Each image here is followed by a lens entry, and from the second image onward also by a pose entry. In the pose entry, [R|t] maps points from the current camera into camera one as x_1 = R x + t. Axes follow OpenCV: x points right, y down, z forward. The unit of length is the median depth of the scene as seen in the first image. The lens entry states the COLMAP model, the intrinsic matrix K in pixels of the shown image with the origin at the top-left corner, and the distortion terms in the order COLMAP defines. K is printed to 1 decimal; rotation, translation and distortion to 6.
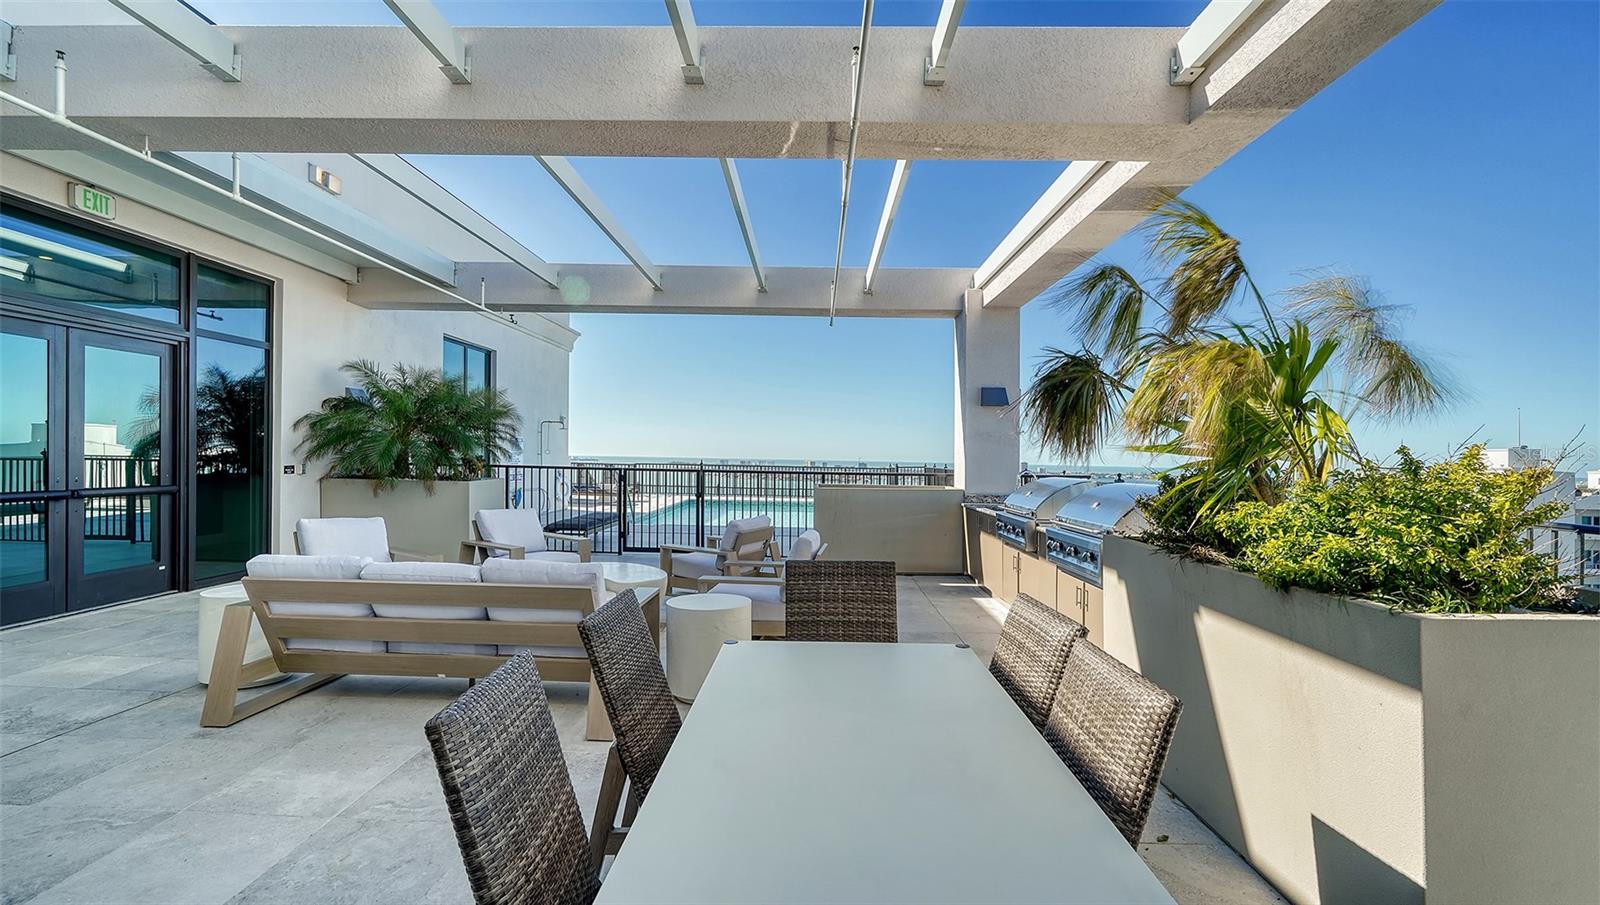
lens RADIAL K [[663.3, 0, 786.9], [0, 663.3, 441.7], [0, 0, 1]] dist [-0.000486, -0.000039]
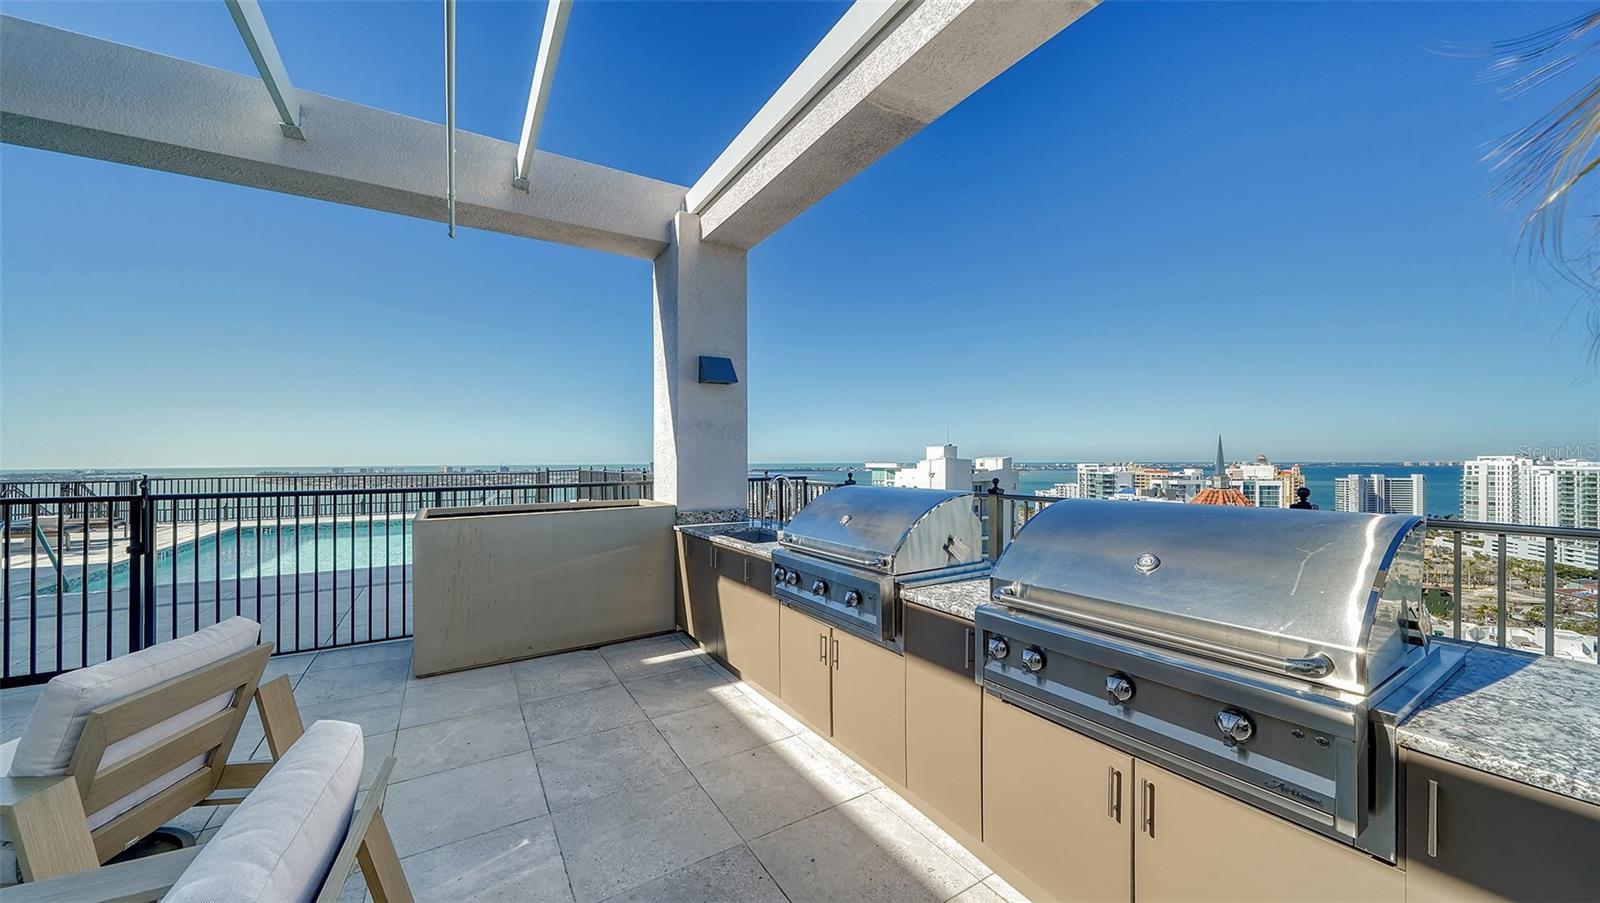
lens RADIAL K [[575.2, 0, 787.7], [0, 575.2, 444.5], [0, 0, 1]] dist [-0.007955, 0.000236]
pose [[0.843164, -0.008180, 0.537594, 0.047162], [0.008178, 0.999964, 0.002390, 0.009435], [-0.537594, 0.002381, 0.843201, 0.441013]]
